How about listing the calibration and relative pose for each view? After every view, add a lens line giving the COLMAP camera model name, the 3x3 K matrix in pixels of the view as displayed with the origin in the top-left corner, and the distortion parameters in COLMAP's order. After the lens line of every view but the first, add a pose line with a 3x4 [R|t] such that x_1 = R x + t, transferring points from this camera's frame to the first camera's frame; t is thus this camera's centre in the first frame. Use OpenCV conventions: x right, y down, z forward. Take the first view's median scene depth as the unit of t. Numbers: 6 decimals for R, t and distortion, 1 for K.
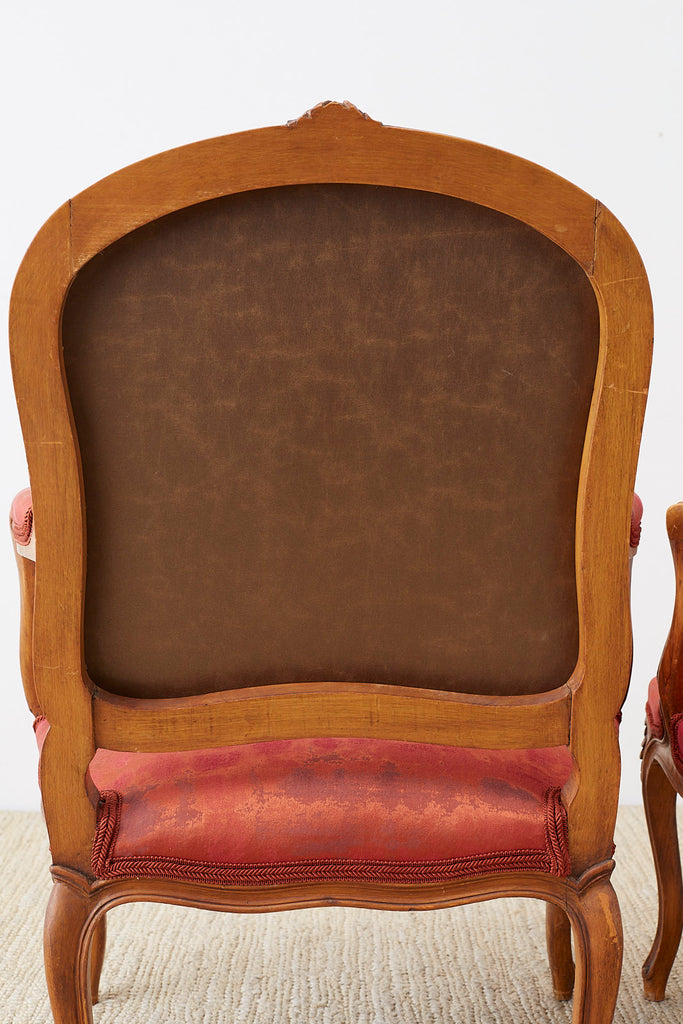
lens RADIAL K [[1576.1, 0, 352.1], [0, 1576.1, 504.1], [0, 0, 1]] dist [-0.069269, 0.000000]
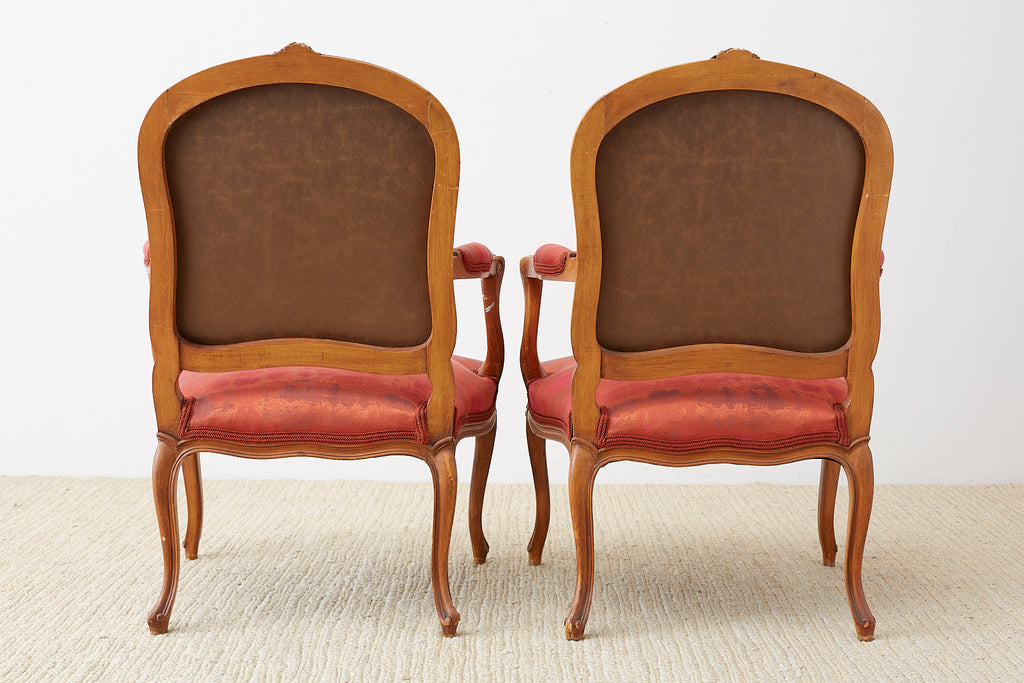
lens RADIAL K [[1576.1, 0, 510.9], [0, 1576.1, 314.2], [0, 0, 1]] dist [-0.069269, 0.000000]
pose [[0.999590, 0.017318, -0.022808, 0.295645], [-0.017461, 0.999829, -0.006070, 0.095386], [0.022699, 0.006465, 0.999721, -0.954264]]
